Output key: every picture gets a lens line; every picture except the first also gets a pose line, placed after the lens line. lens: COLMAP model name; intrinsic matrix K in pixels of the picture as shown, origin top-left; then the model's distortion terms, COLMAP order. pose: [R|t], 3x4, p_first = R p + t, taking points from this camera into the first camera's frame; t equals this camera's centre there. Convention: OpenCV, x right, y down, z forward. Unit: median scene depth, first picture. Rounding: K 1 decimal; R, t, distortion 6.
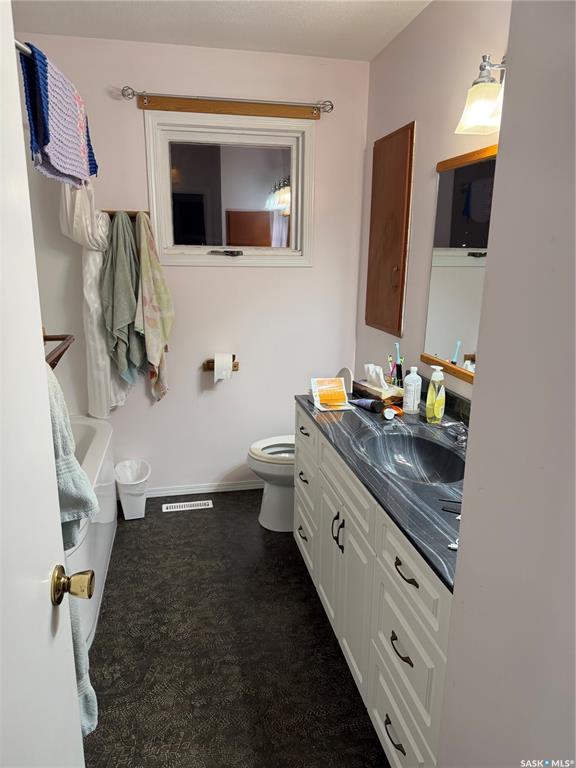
lens RADIAL K [[546.6, 0, 287.8], [0, 546.6, 382.2], [0, 0, 1]] dist [0.084681, -0.009344]
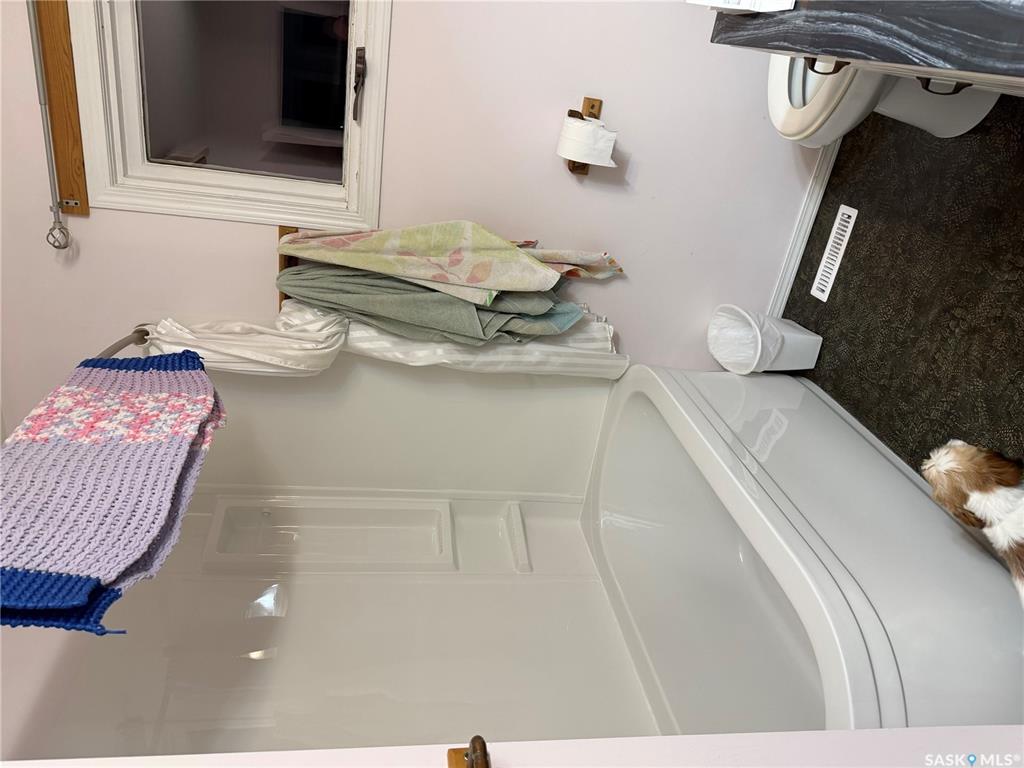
lens RADIAL K [[728.9, 0, 519.4], [0, 728.9, 383.5], [0, 0, 1]] dist [0.084681, -0.009344]
pose [[0.164369, -0.777389, -0.607164, 0.110778], [0.979847, 0.199506, 0.009821, -0.054484], [0.113498, -0.596543, 0.794516, 0.362450]]
